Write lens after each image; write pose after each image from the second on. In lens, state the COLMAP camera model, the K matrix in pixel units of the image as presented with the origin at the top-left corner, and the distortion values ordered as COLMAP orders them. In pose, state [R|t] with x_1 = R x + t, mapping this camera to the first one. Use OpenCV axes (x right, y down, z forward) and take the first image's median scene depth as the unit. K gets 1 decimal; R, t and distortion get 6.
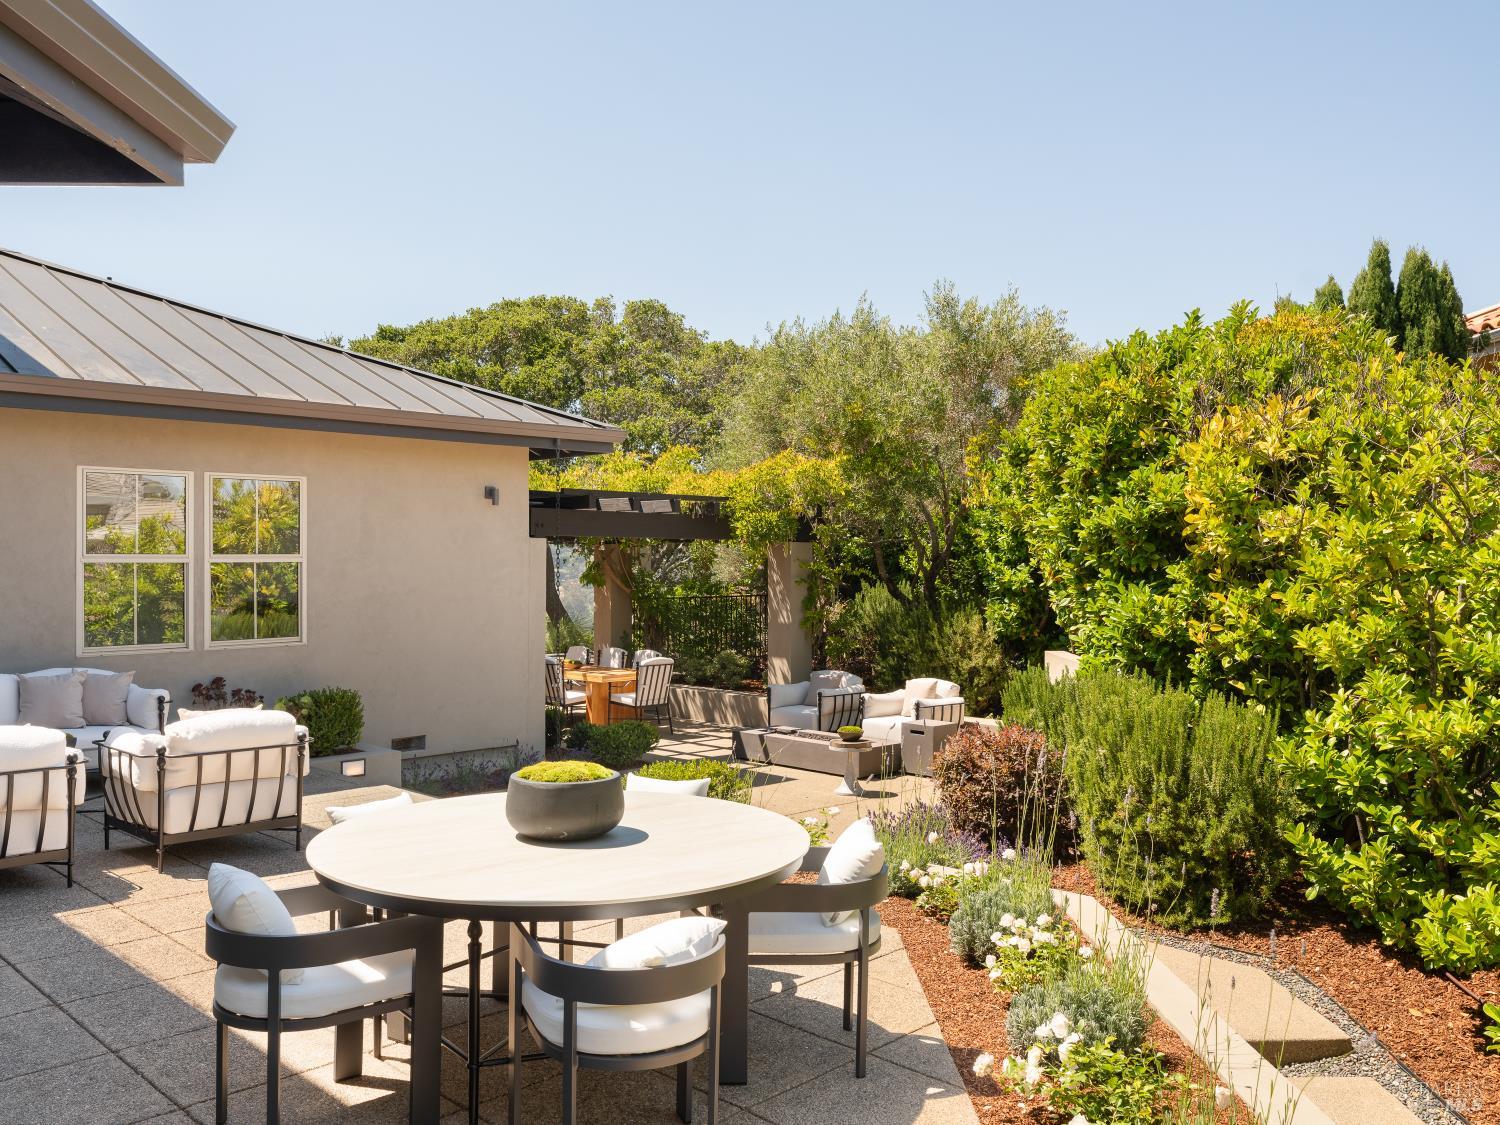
lens RADIAL K [[1217.8, 0, 748.3], [0, 1217.8, 565.7], [0, 0, 1]] dist [0.005710, 0.002933]
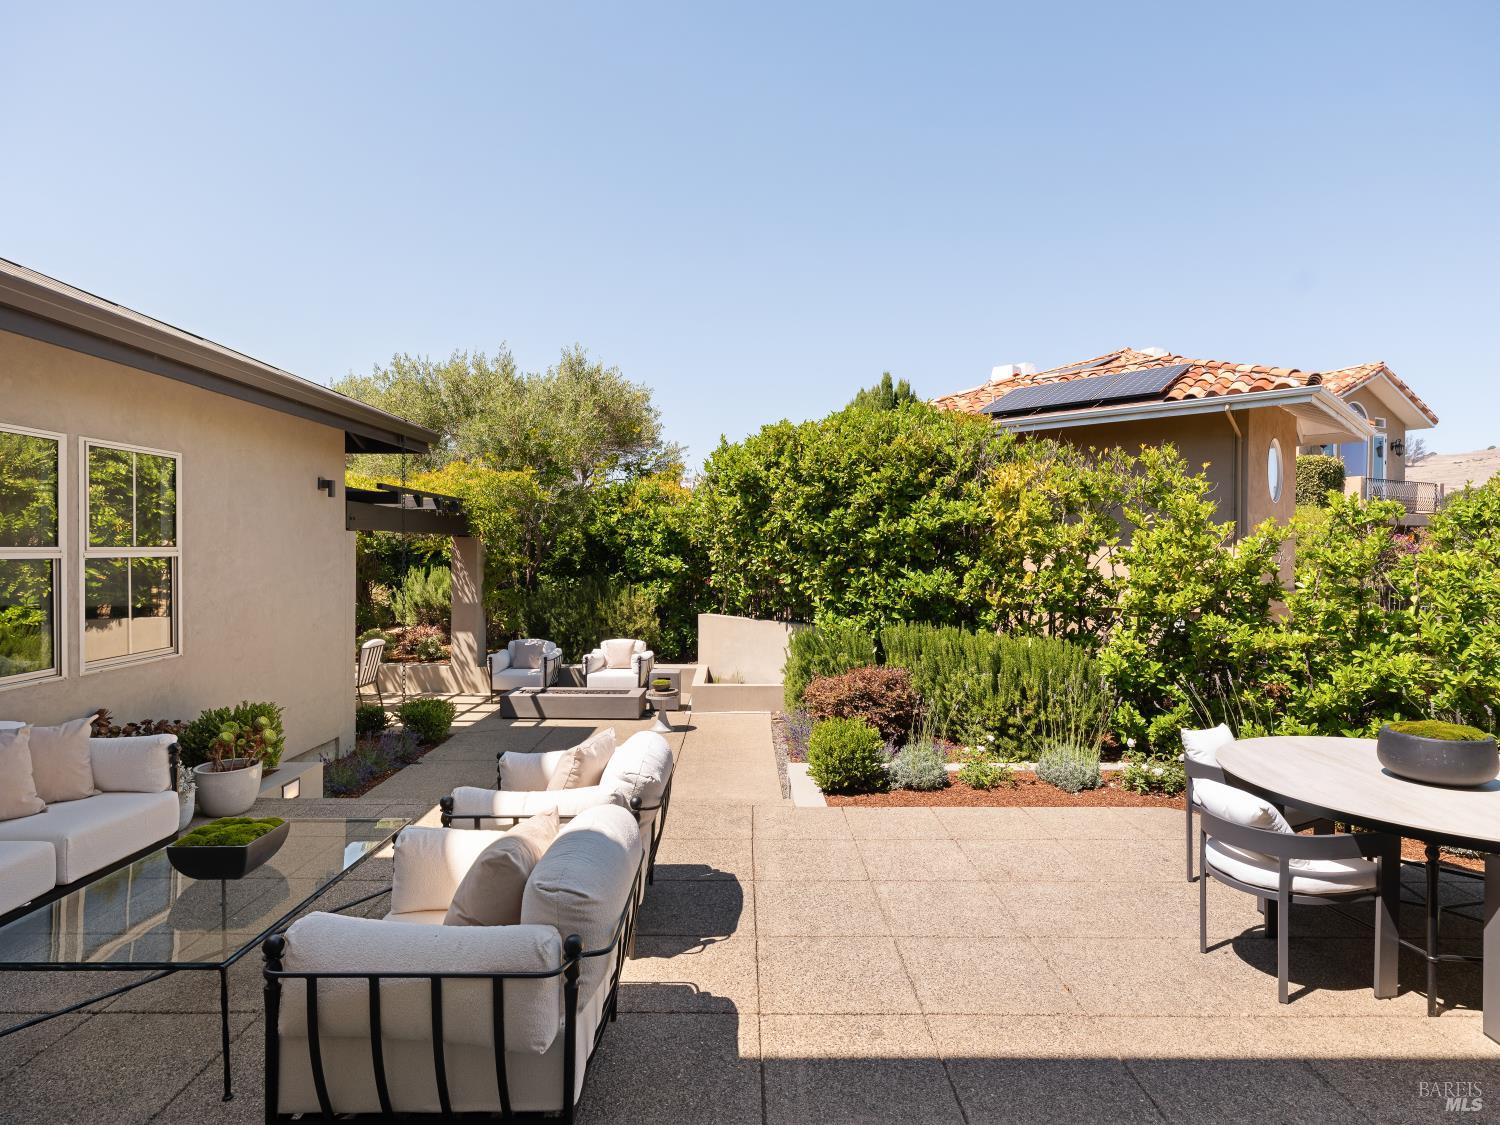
lens RADIAL K [[783.6, 0, 753.4], [0, 783.6, 559.8], [0, 0, 1]] dist [-0.002139, -0.000602]
pose [[0.708300, -0.006354, 0.705883, -0.365573], [-0.001063, 0.999949, 0.010067, -0.004947], [-0.705910, -0.007881, 0.708257, 0.276598]]
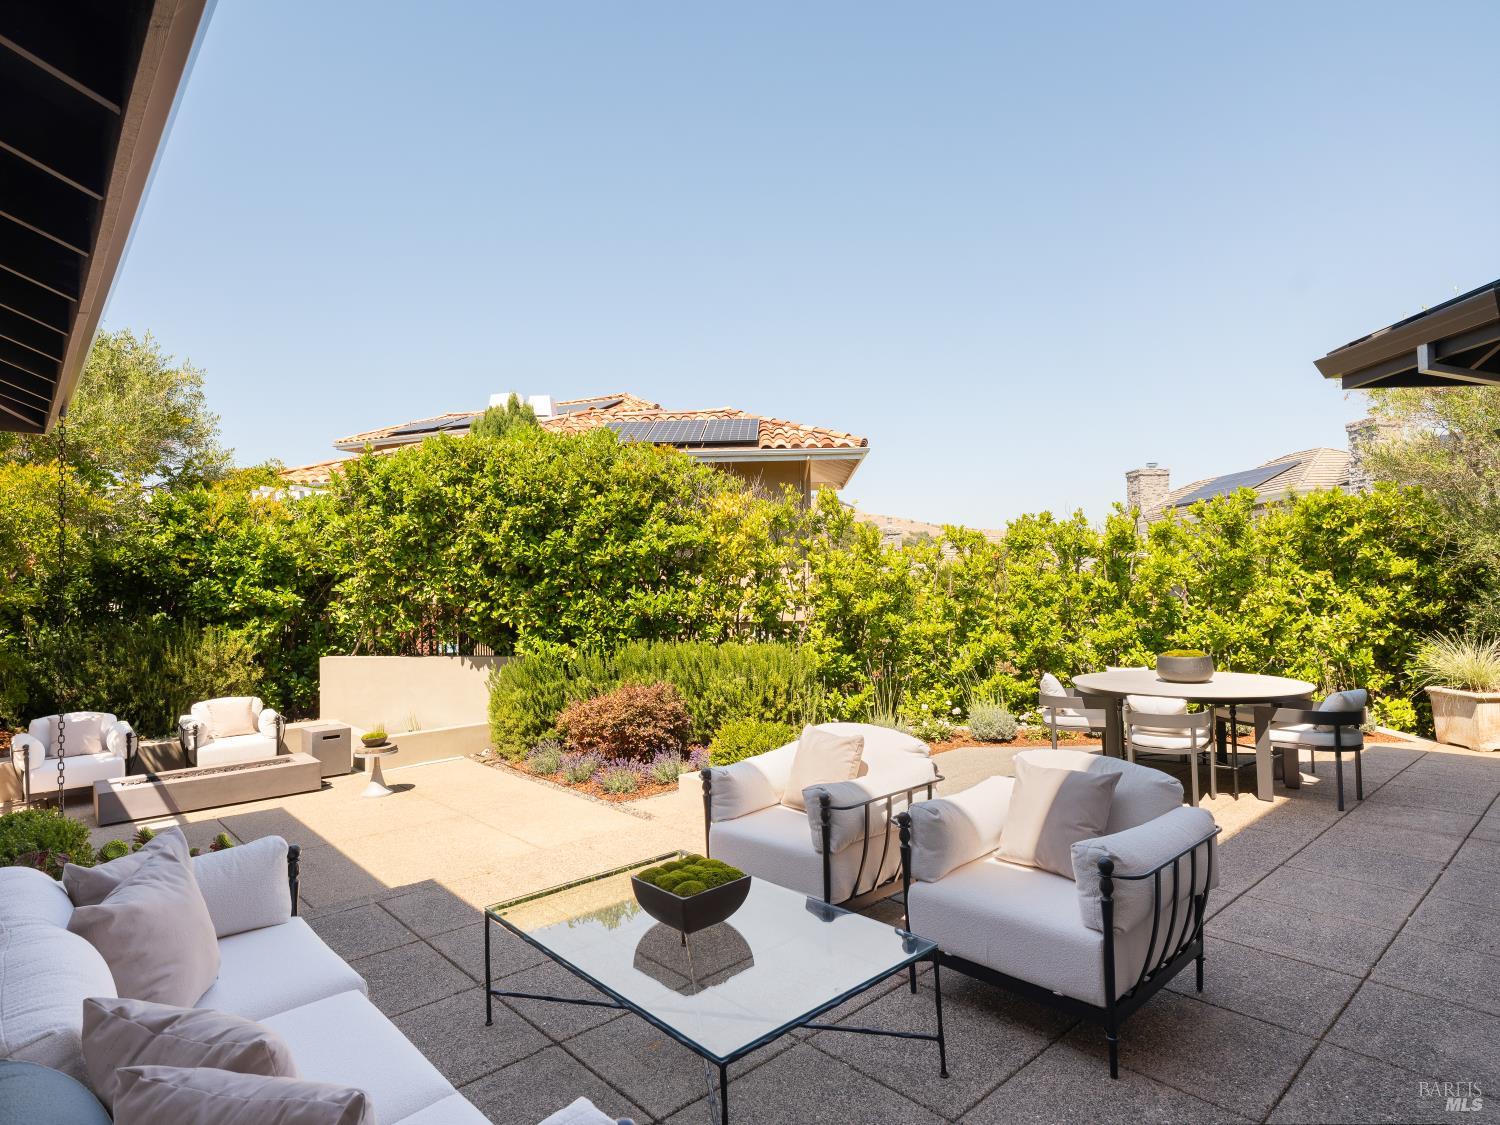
lens RADIAL K [[818.5, 0, 748.5], [0, 818.5, 561.8], [0, 0, 1]] dist [0.003969, -0.000448]
pose [[0.059225, 0.019052, 0.998063, -0.520361], [0.023683, 0.999510, -0.020485, 0.002199], [-0.997964, 0.024850, 0.058745, 0.516600]]
